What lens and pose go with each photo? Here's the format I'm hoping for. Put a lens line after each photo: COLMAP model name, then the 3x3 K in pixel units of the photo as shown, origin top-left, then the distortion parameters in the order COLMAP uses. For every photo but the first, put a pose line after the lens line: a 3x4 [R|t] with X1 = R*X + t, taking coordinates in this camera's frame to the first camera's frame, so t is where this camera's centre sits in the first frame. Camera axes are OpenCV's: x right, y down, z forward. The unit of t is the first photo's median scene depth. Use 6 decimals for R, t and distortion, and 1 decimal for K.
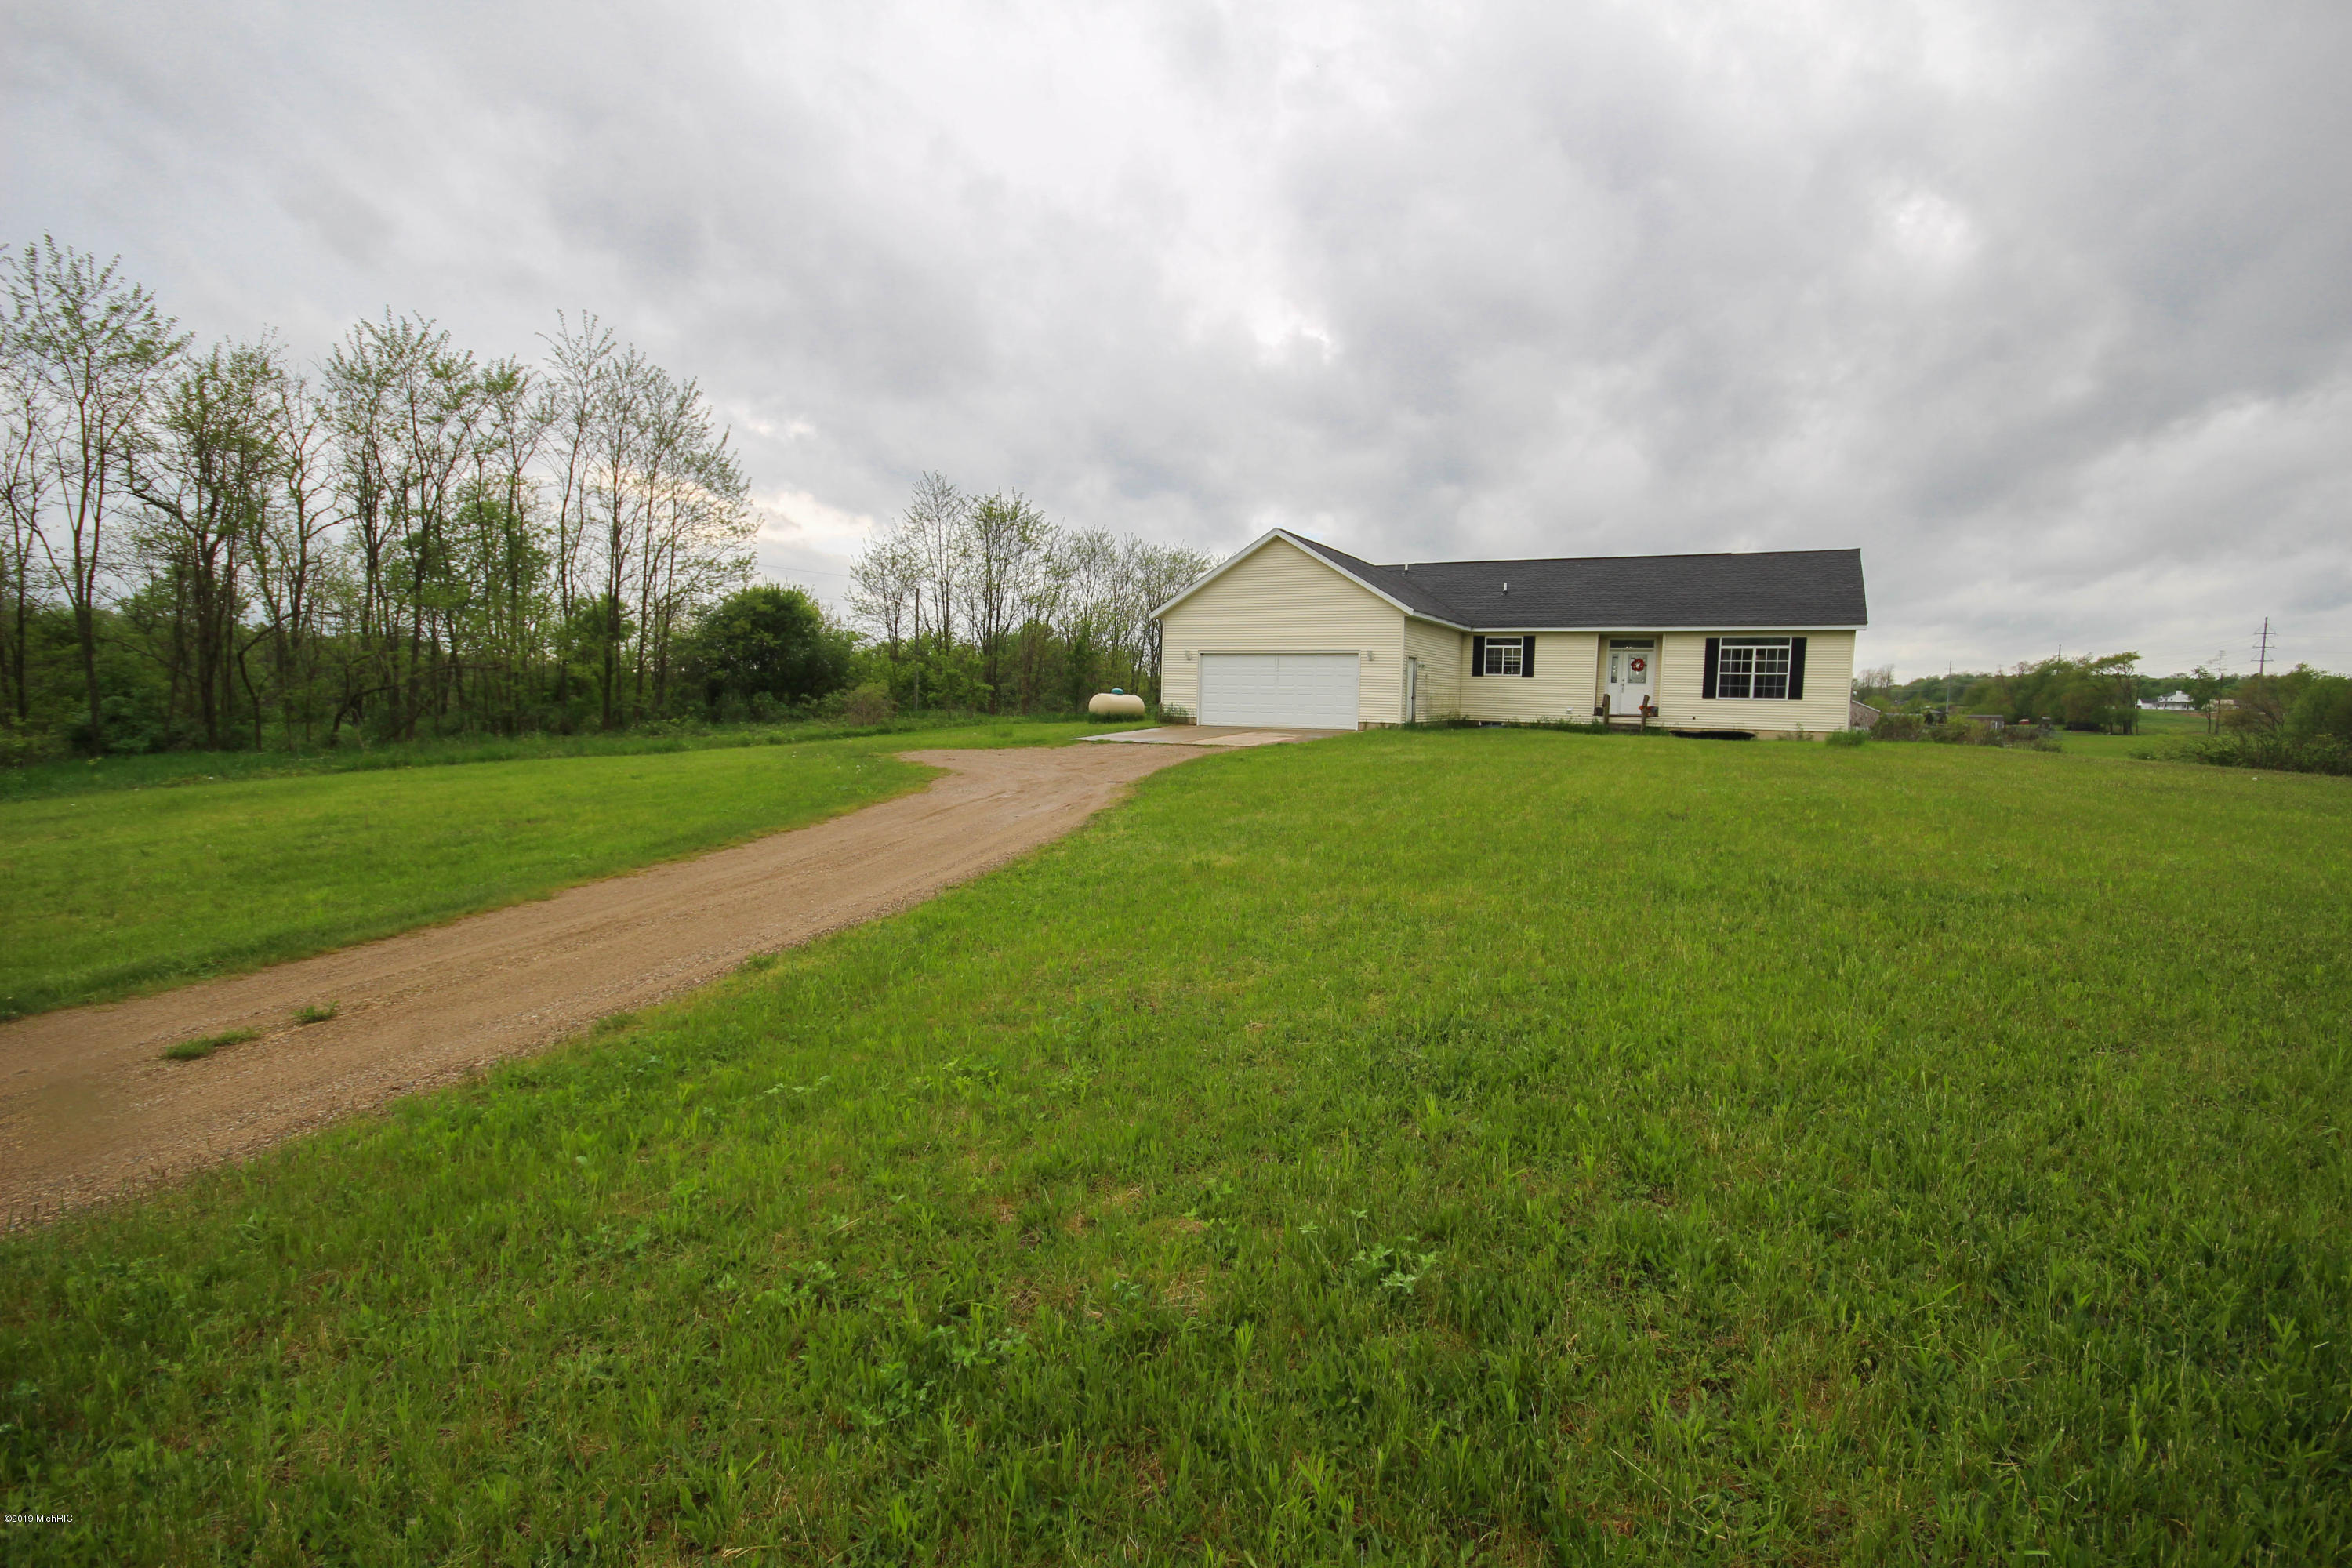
lens RADIAL K [[1077.3, 0, 1176.0], [0, 1077.3, 784.0], [0, 0, 1]] dist [0.011607, -0.013074]
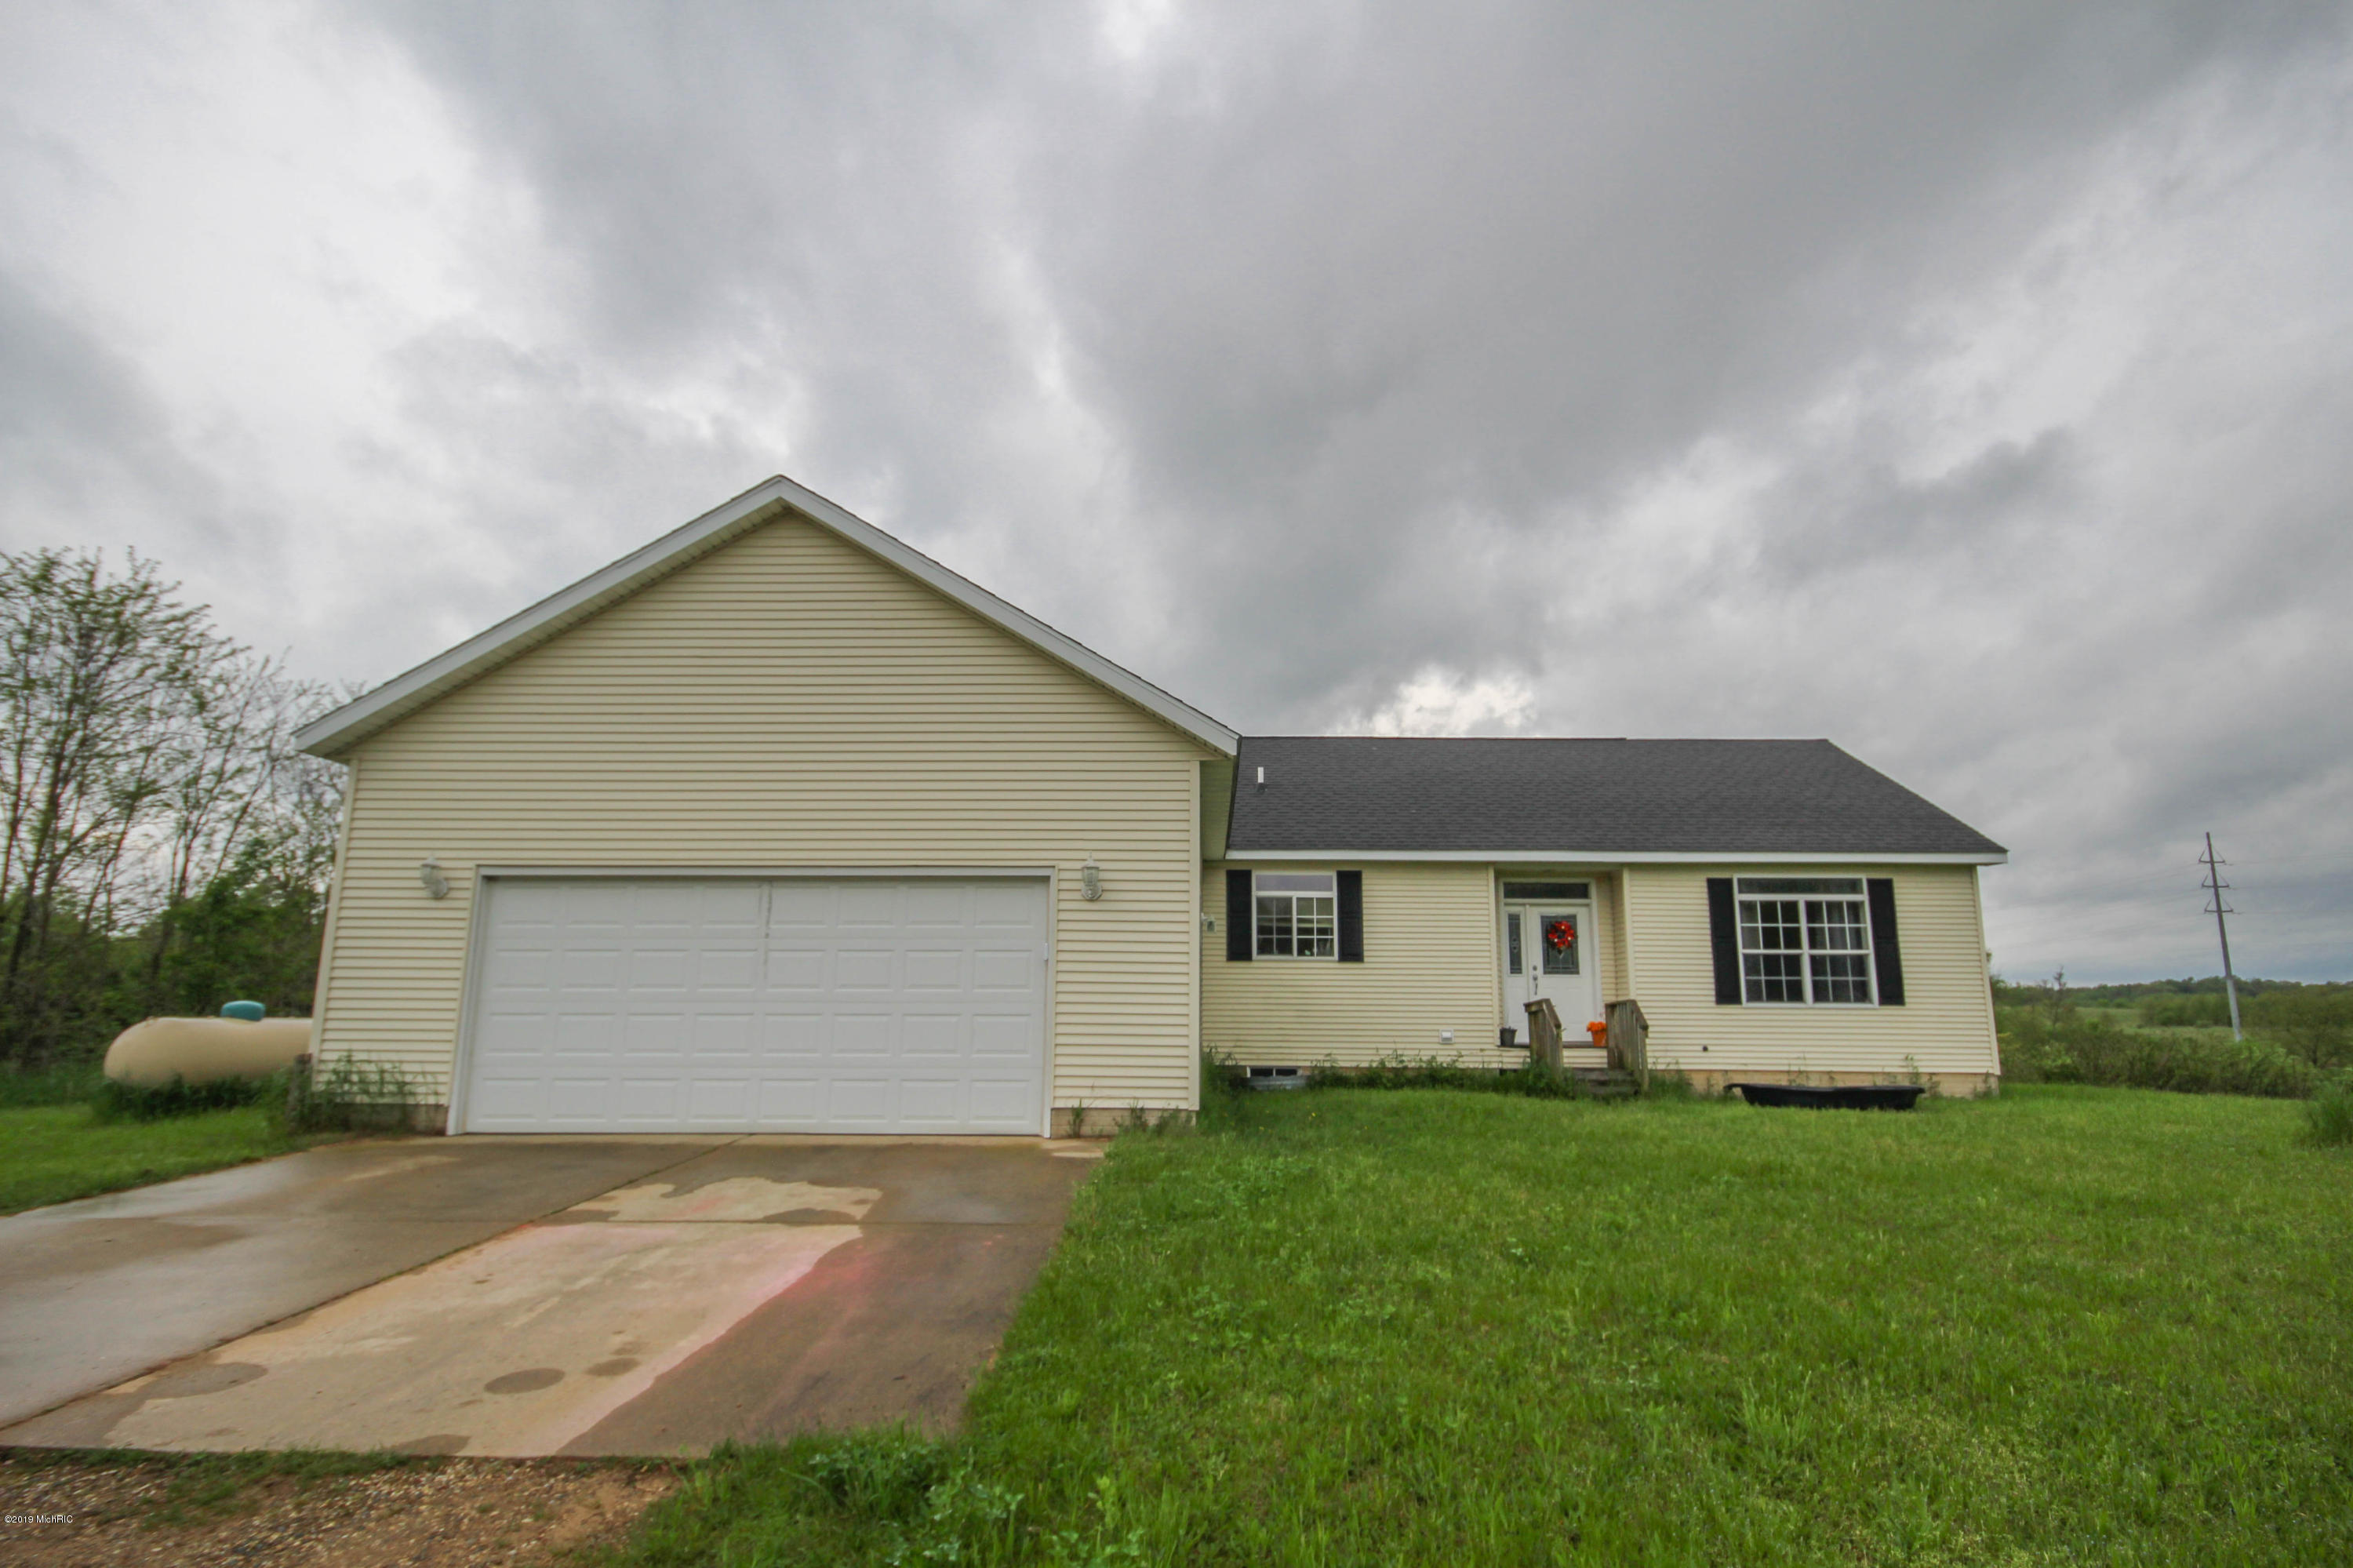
lens RADIAL K [[1208.8, 0, 1176.5], [0, 1208.8, 784.0], [0, 0, 1]] dist [-0.000608, -0.000045]
pose [[0.906120, 0.060650, 0.418651, 0.052389], [0.048228, 0.968404, -0.244678, -0.056090], [-0.420263, 0.241898, 0.874565, 0.624061]]
